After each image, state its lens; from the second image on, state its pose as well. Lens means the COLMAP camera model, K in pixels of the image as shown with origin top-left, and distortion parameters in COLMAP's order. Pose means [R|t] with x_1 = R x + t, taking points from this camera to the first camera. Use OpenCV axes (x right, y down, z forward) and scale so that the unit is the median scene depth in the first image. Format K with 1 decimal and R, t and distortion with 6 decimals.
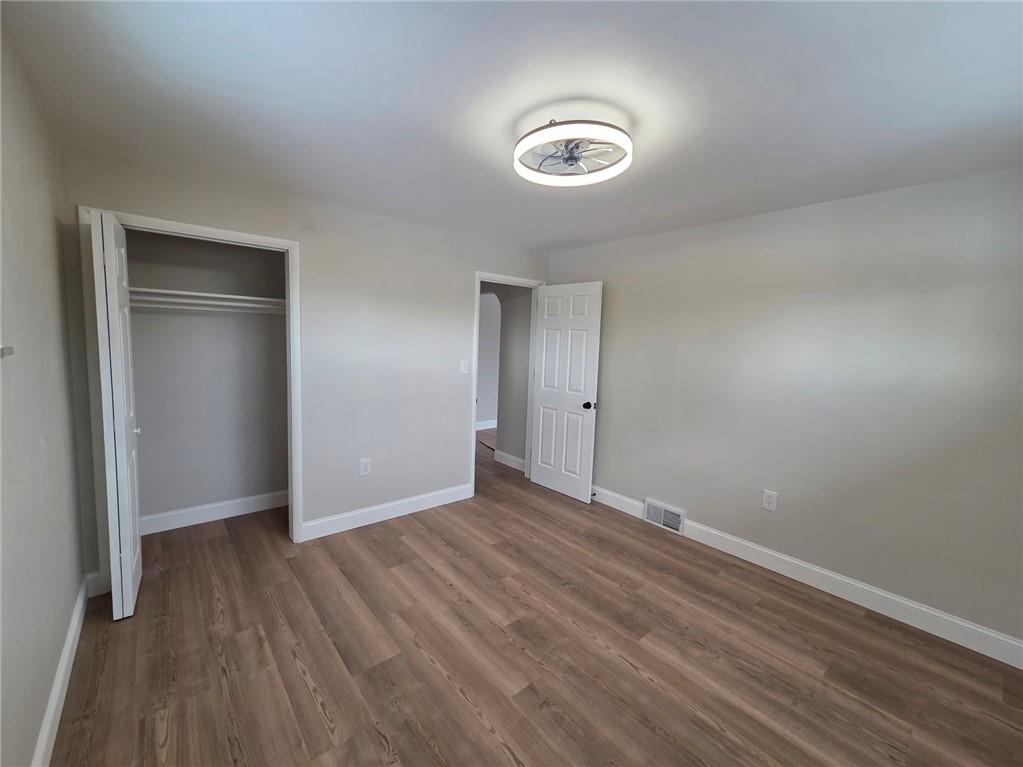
lens RADIAL K [[415.9, 0, 507.3], [0, 415.9, 377.2], [0, 0, 1]] dist [0.002854, 0.000205]
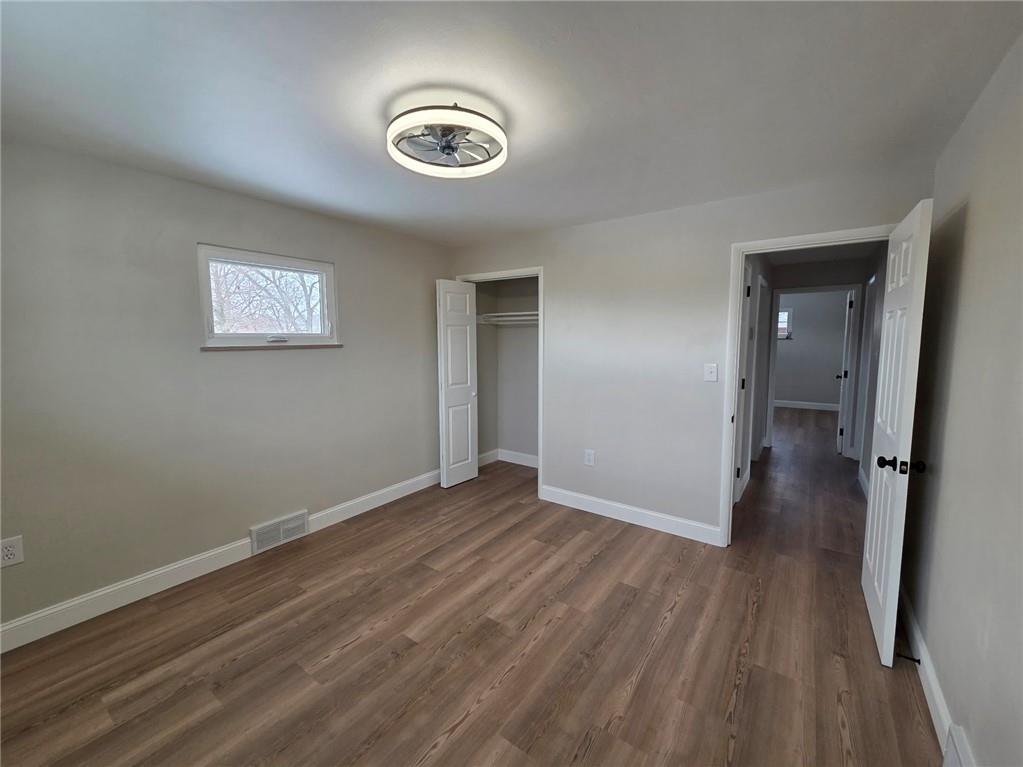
lens RADIAL K [[415.9, 0, 507.3], [0, 415.9, 377.2], [0, 0, 1]] dist [0.002854, 0.000205]
pose [[0.243219, 0.059727, -0.968131, 0.859622], [-0.078870, 0.996015, 0.041633, -0.029790], [0.966760, 0.066231, 0.246960, 0.677380]]
